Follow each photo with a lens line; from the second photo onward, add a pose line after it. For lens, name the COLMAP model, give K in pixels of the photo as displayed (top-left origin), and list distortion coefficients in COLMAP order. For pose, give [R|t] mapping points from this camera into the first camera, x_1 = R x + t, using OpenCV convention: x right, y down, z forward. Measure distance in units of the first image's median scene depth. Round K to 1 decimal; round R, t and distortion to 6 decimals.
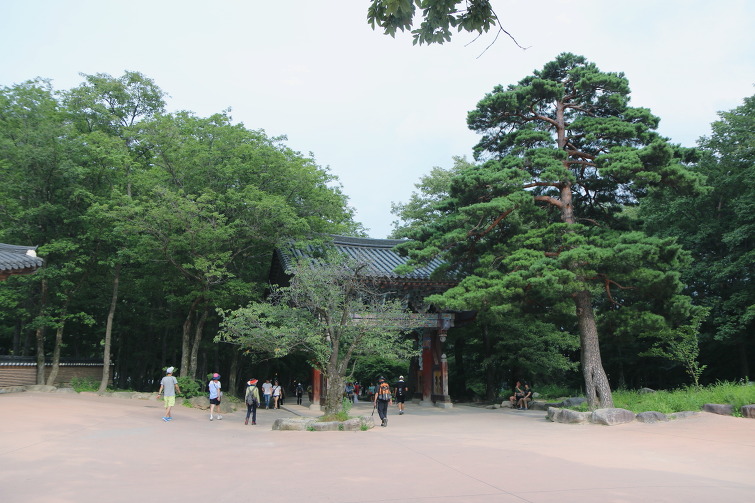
lens RADIAL K [[627.8, 0, 377.5], [0, 627.8, 251.5], [0, 0, 1]] dist [-0.011523, -0.002221]
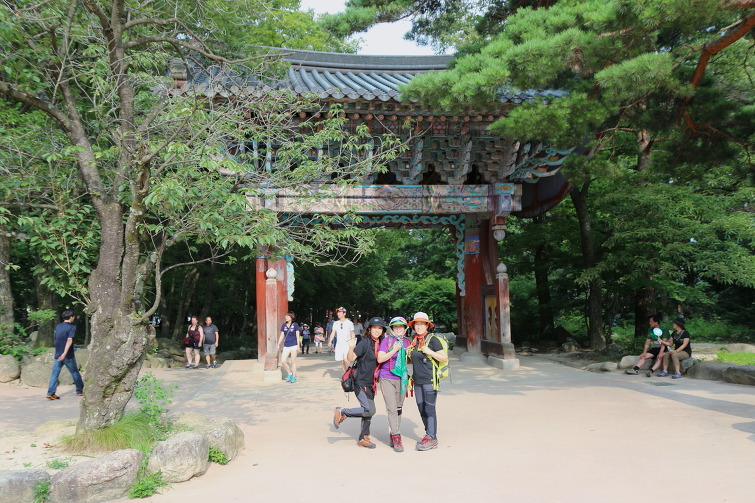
lens RADIAL K [[661.1, 0, 377.5], [0, 661.1, 251.5], [0, 0, 1]] dist [-0.001700, 0.002088]
pose [[0.989801, -0.023779, -0.140456, 0.082062], [0.039026, 0.993513, 0.106817, 0.092463], [0.137005, -0.111209, 0.984308, 0.459407]]
